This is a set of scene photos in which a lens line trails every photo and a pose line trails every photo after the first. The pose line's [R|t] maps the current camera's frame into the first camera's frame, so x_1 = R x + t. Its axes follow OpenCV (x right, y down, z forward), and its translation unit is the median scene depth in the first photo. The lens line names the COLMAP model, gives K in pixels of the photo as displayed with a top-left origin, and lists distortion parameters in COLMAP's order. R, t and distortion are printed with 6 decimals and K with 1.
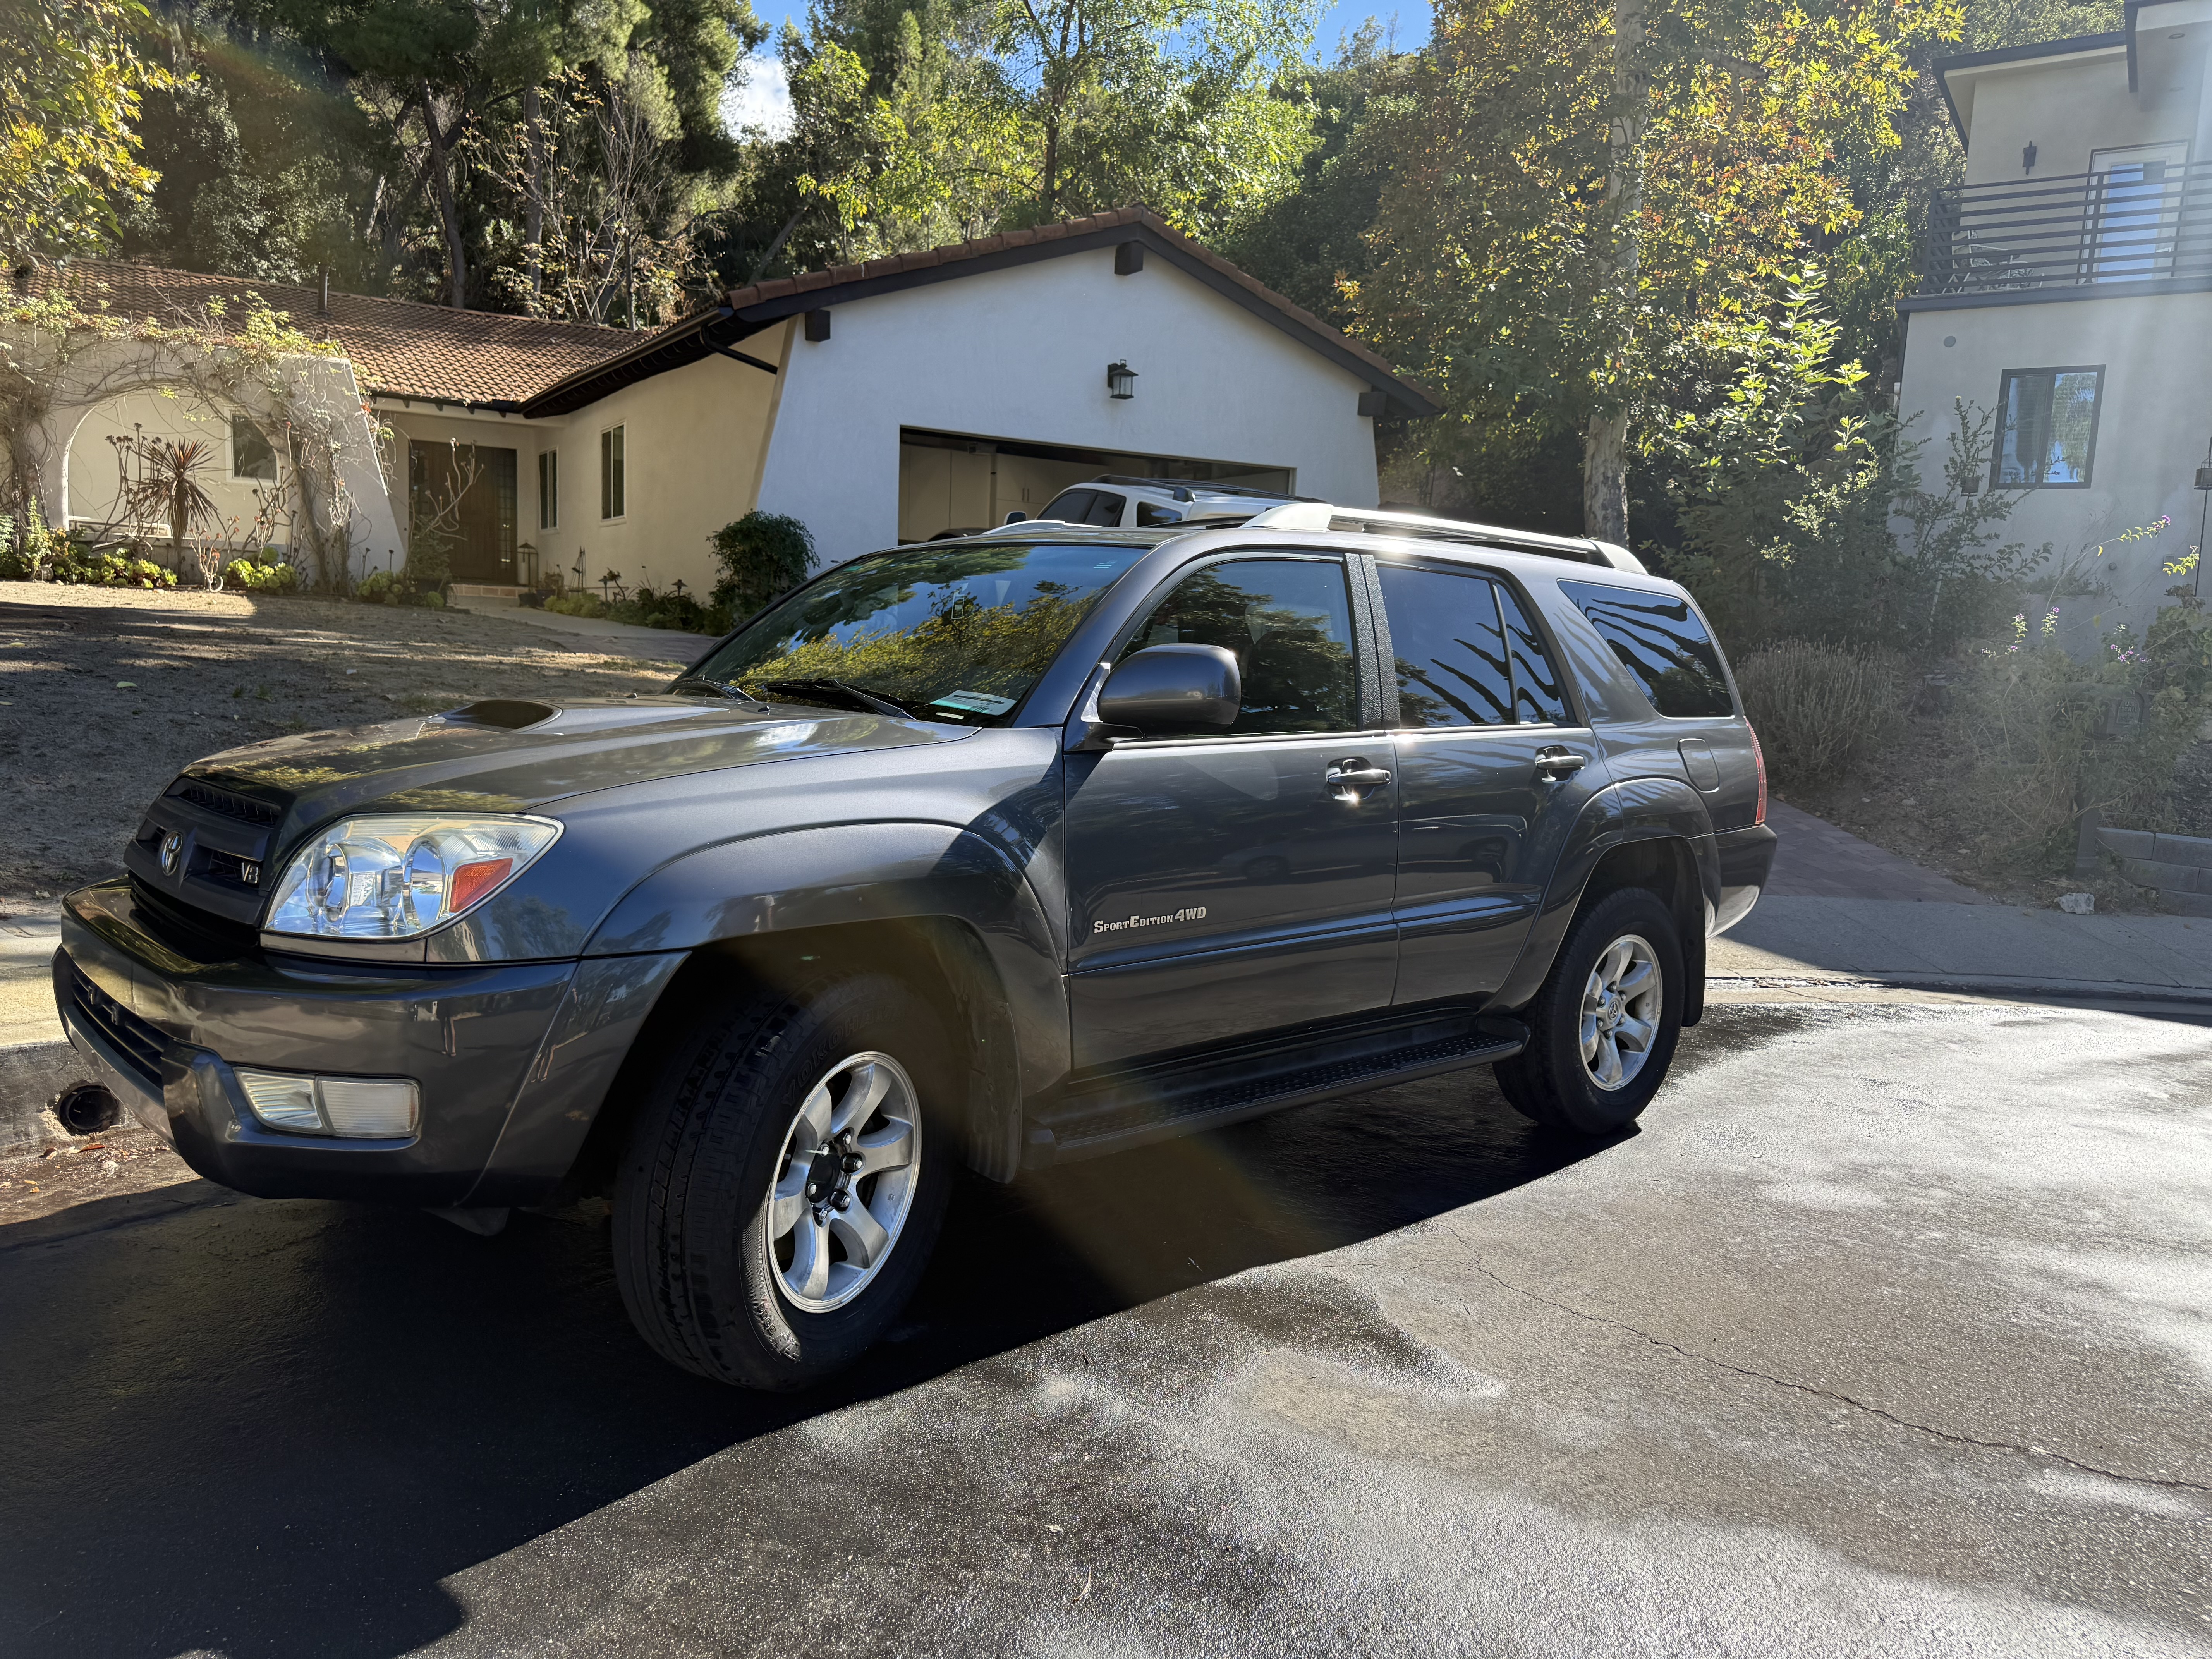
lens RADIAL K [[1594.9, 0, 1105.0], [0, 1594.9, 840.7], [0, 0, 1]] dist [0.036057, -0.051578]
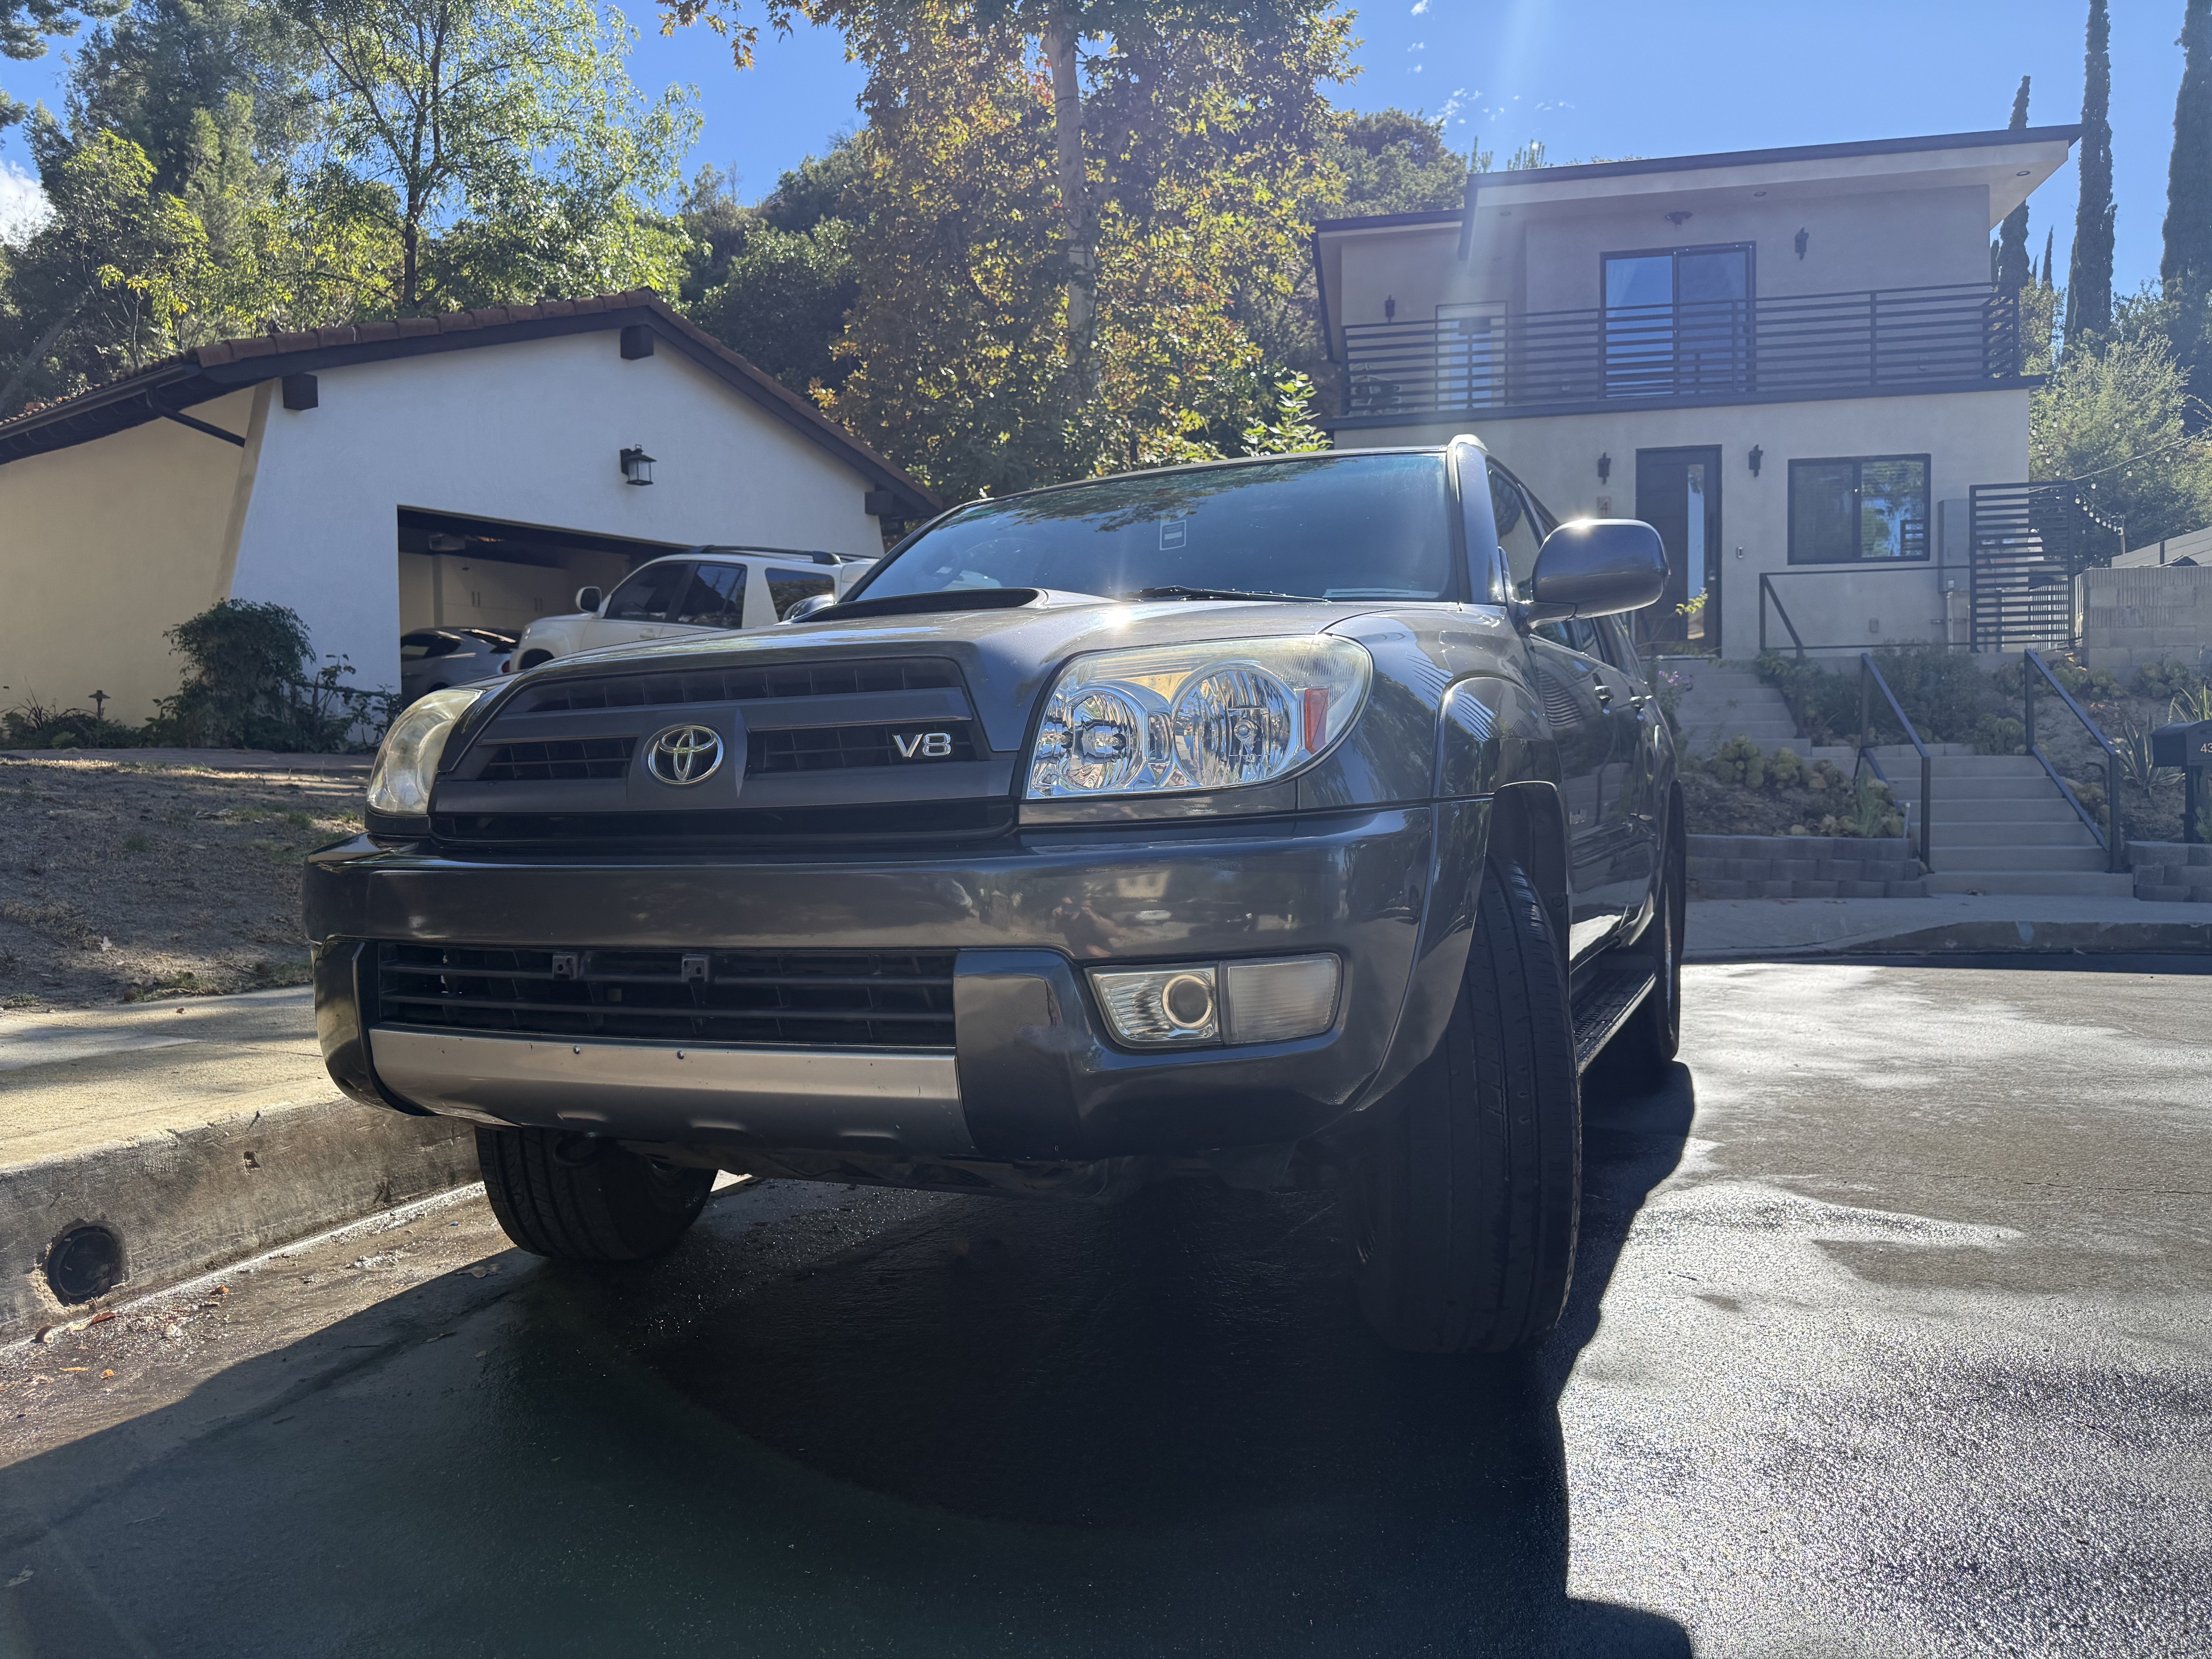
lens RADIAL K [[1594.9, 0, 1096.7], [0, 1594.9, 810.6], [0, 0, 1]] dist [0.036057, -0.051578]
pose [[0.915982, -0.060611, 0.396616, -0.136060], [0.101903, 0.991254, -0.083859, 0.021606], [-0.388064, 0.117229, 0.914146, 0.055752]]
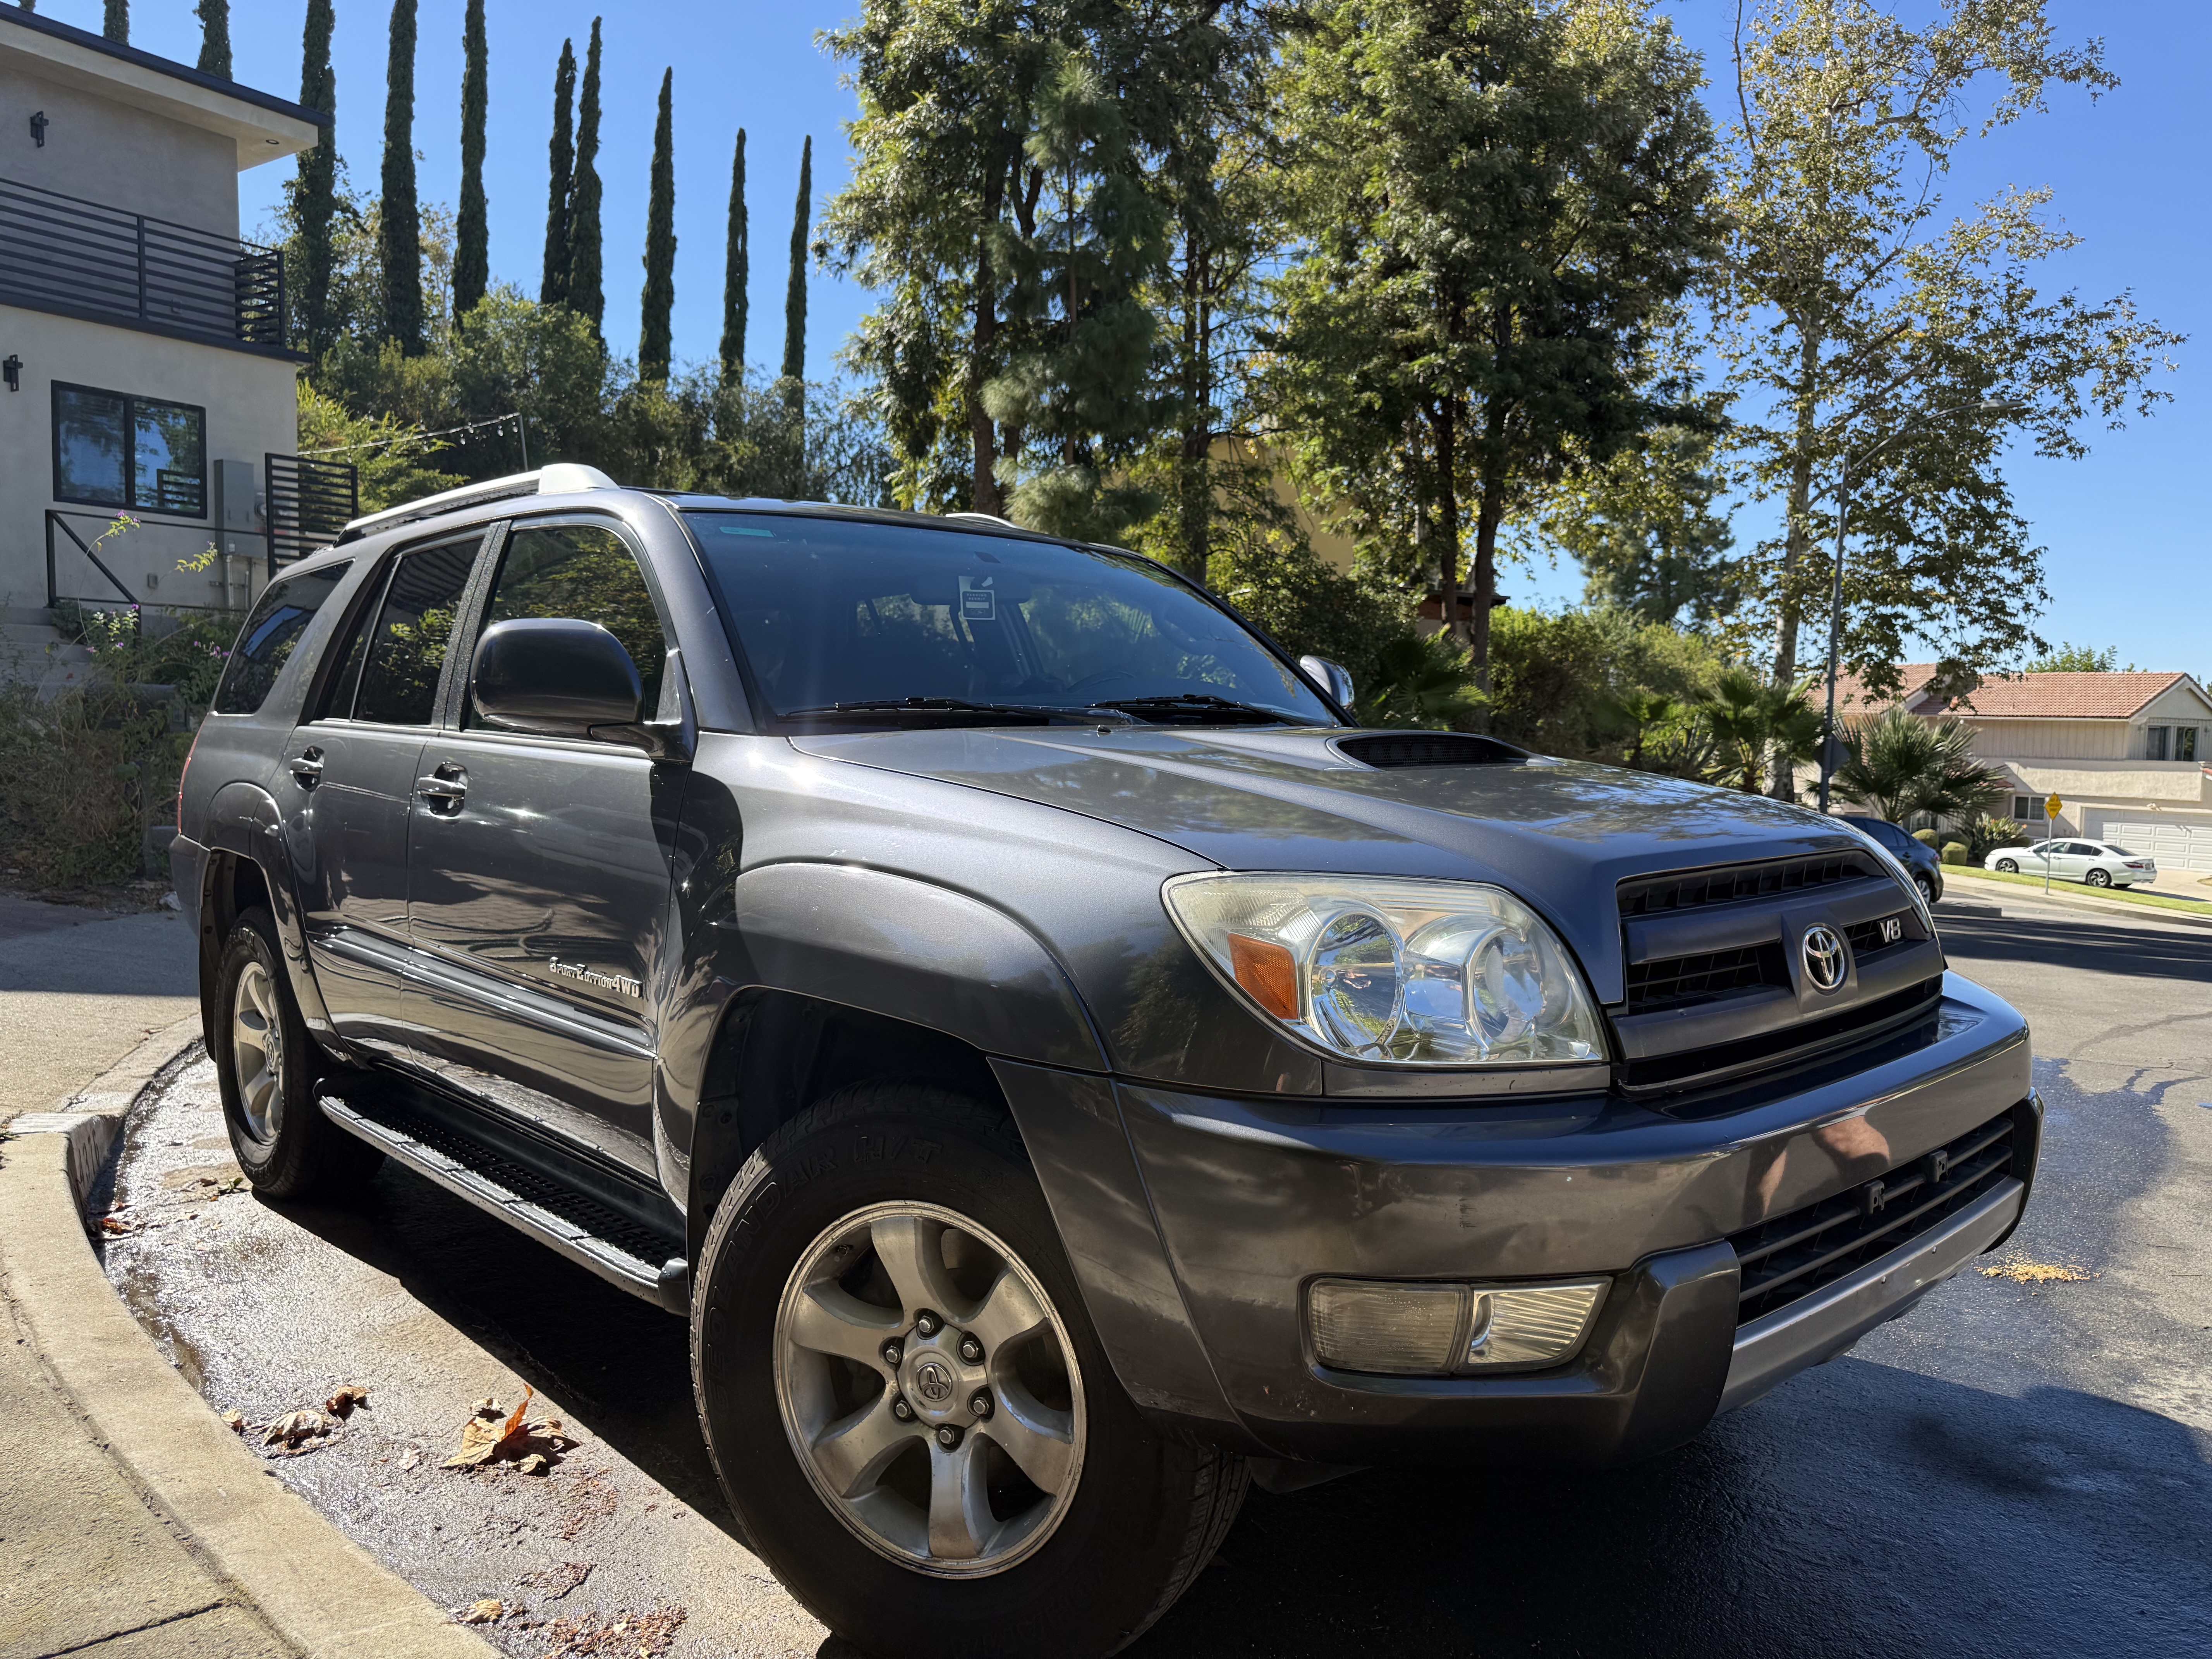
lens RADIAL K [[1594.9, 0, 1107.7], [0, 1594.9, 814.7], [0, 0, 1]] dist [0.036057, -0.051578]
pose [[-0.003319, -0.093779, 0.995588, -0.245614], [0.104585, 0.990100, 0.093611, -0.029749], [-0.994510, 0.104435, 0.006521, 0.254153]]
